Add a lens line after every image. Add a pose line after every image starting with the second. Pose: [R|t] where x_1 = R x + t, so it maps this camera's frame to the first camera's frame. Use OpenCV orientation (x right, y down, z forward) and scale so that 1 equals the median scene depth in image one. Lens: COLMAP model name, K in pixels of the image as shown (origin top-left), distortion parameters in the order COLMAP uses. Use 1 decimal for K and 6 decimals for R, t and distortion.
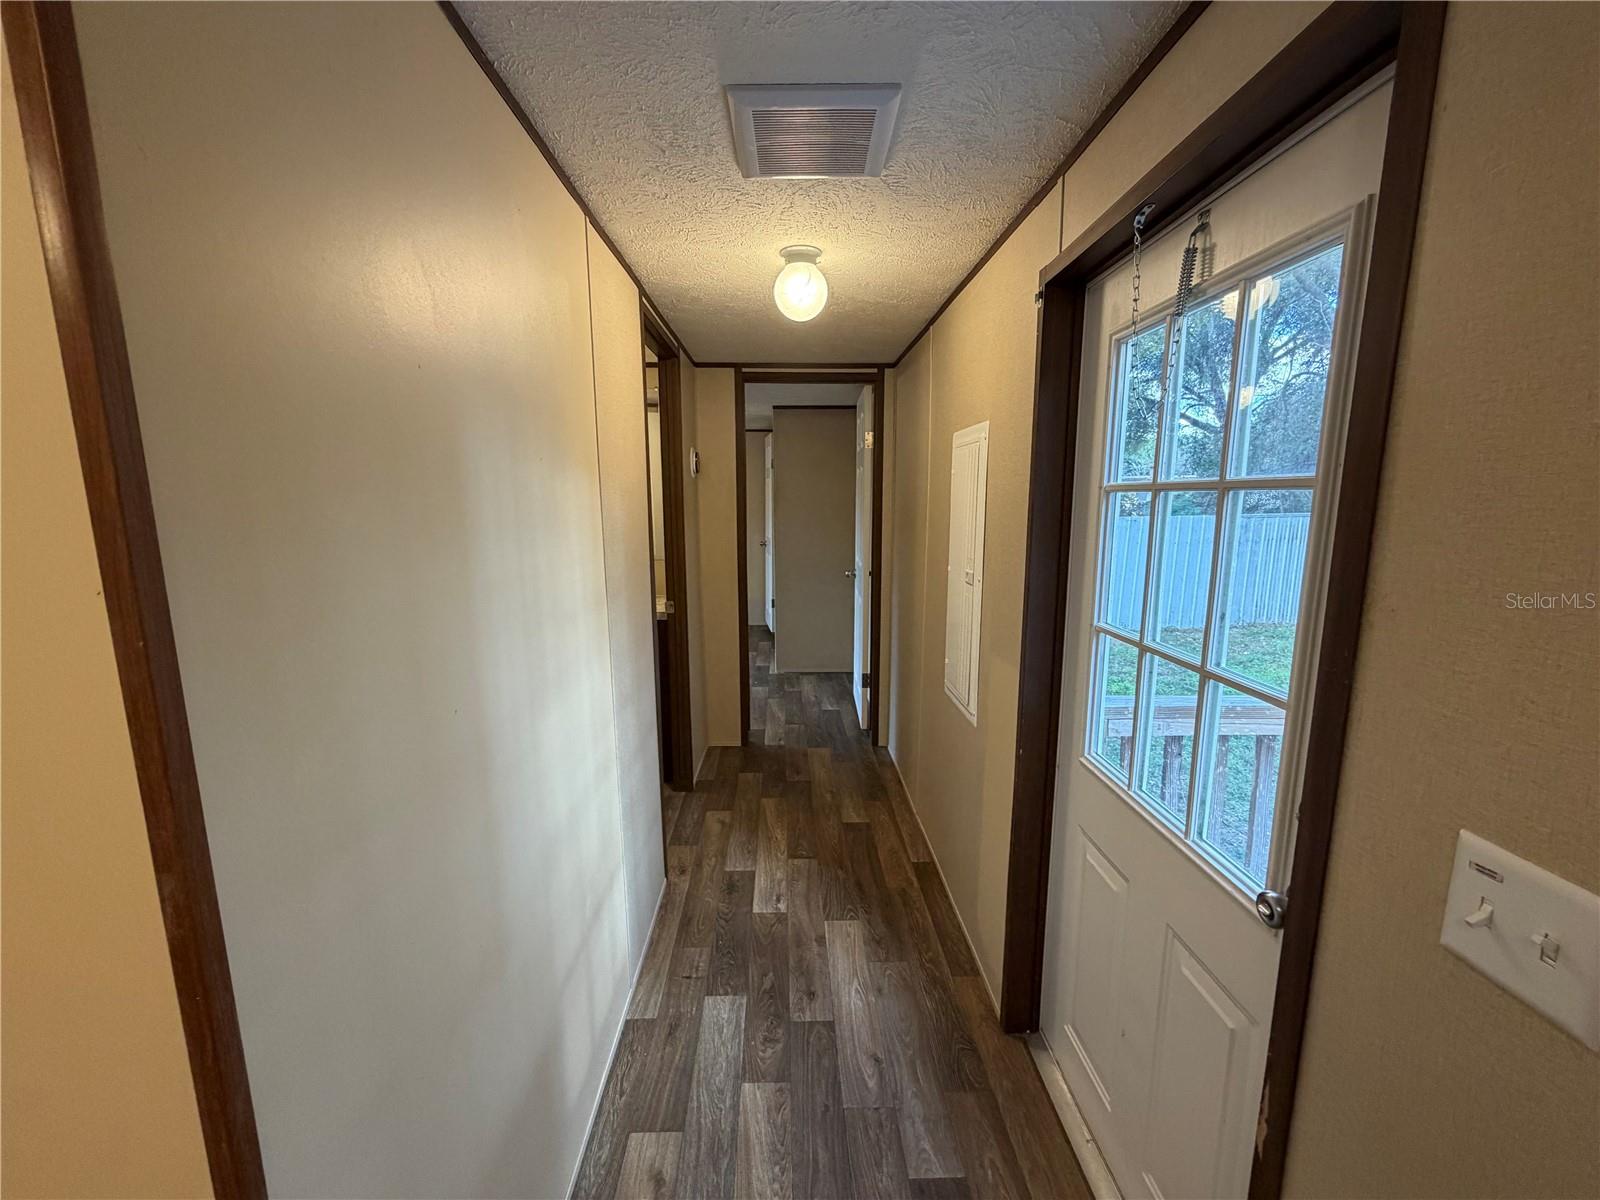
lens RADIAL K [[634.6, 0, 800.0], [0, 634.6, 600.0], [0, 0, 1]] dist [-0.001459, 0.000465]
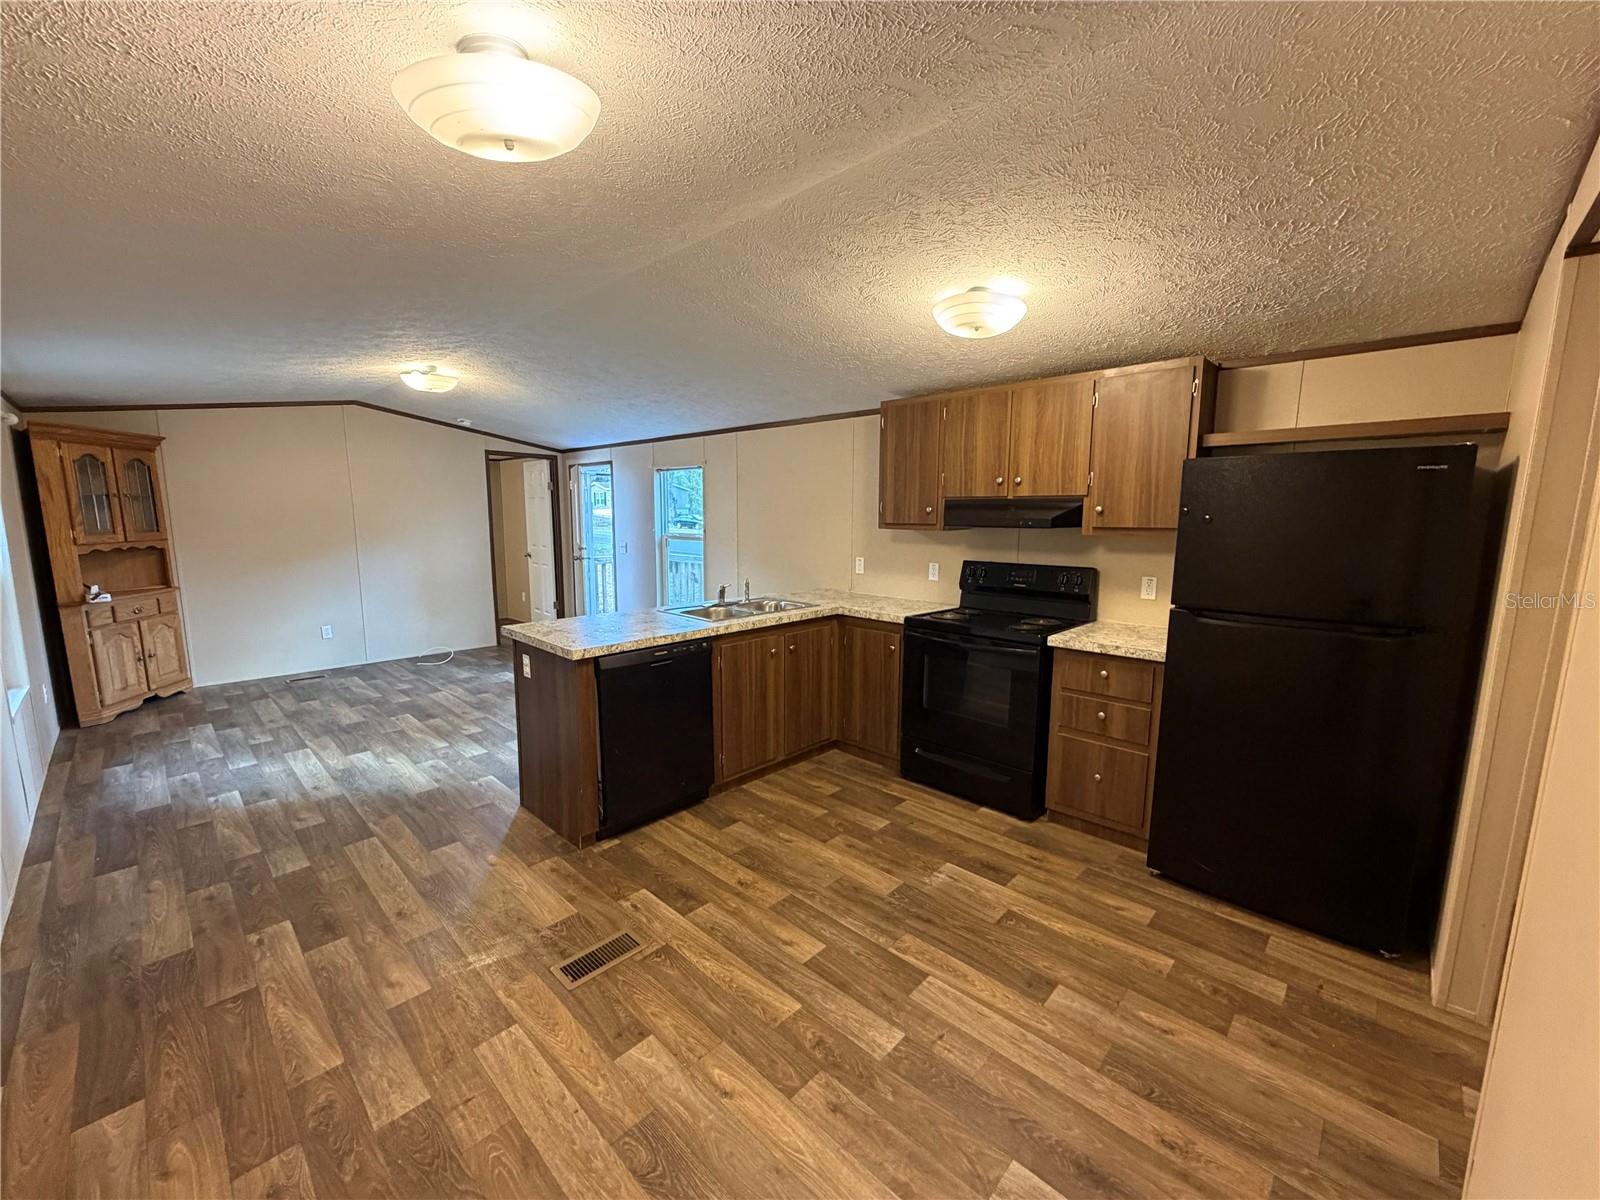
lens RADIAL K [[634.6, 0, 800.0], [0, 634.6, 600.0], [0, 0, 1]] dist [-0.001459, 0.000465]
pose [[-0.705816, 0.107200, -0.700237, 0.620390], [-0.113467, 0.958613, 0.261126, -0.266535], [0.699249, 0.263761, -0.664440, 1.469954]]
